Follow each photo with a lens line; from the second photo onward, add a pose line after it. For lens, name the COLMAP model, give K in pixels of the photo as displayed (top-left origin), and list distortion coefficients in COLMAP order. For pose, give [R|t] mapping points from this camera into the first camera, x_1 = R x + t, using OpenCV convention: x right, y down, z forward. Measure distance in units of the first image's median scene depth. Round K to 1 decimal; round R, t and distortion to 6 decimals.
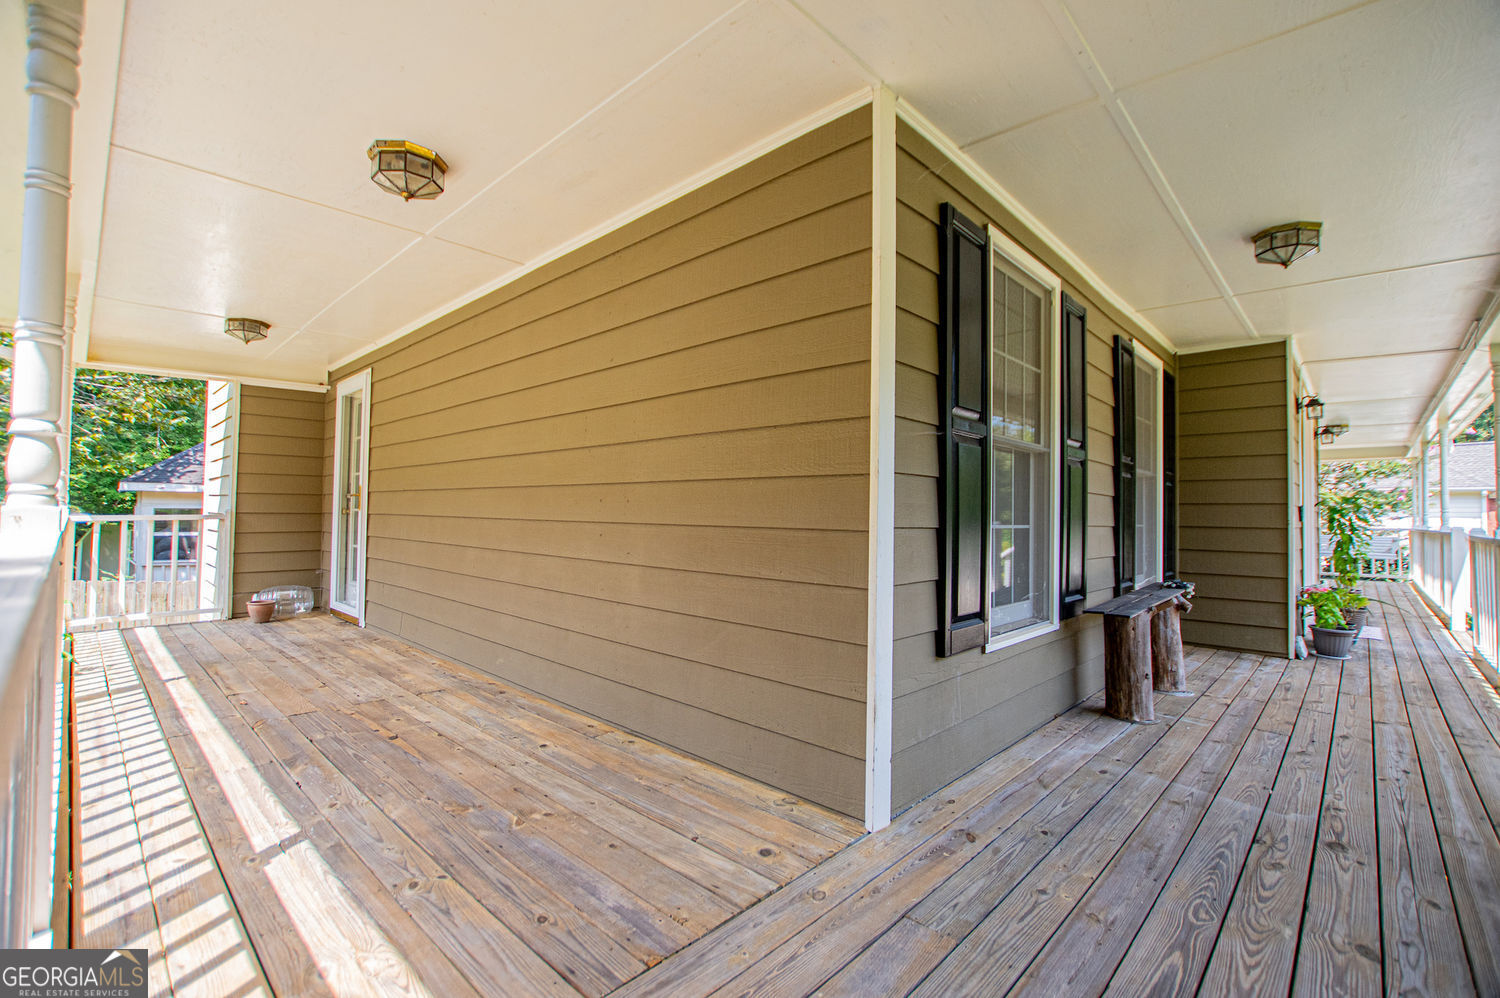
lens RADIAL K [[657.9, 0, 750.0], [0, 657.9, 499.0], [0, 0, 1]] dist [0.000105, 0.000046]
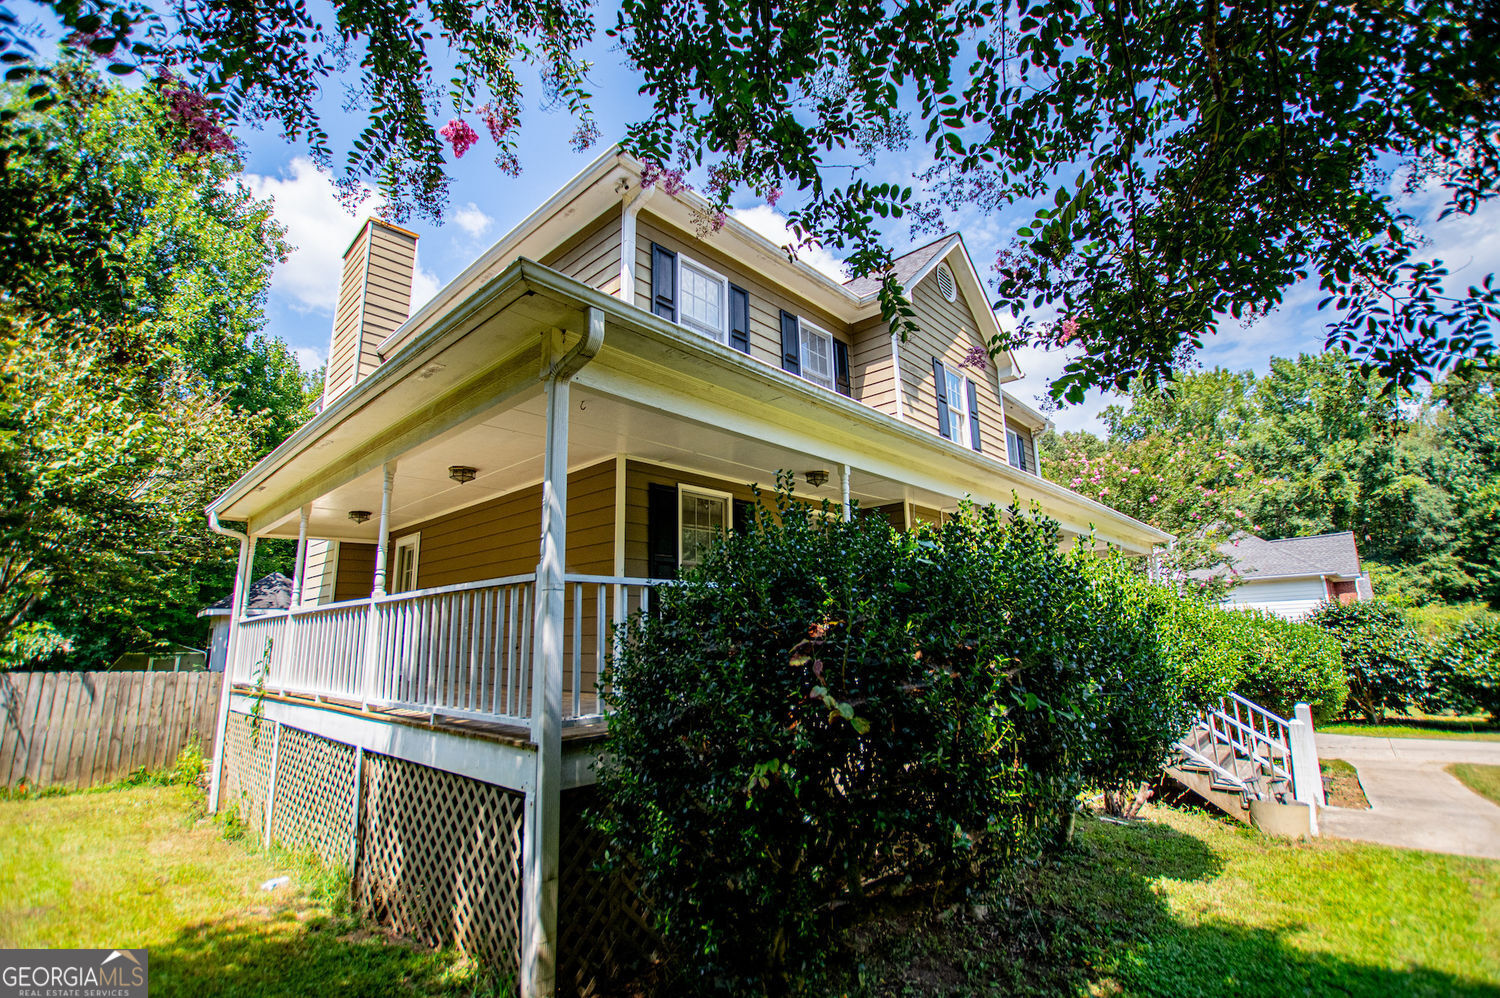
lens RADIAL K [[657.9, 0, 750.0], [0, 657.9, 499.0], [0, 0, 1]] dist [0.000105, 0.000046]
pose [[0.999139, -0.036295, 0.020099, 0.535929], [0.039232, 0.984117, -0.173131, 0.109814], [-0.013496, 0.173771, 0.984694, -1.467085]]
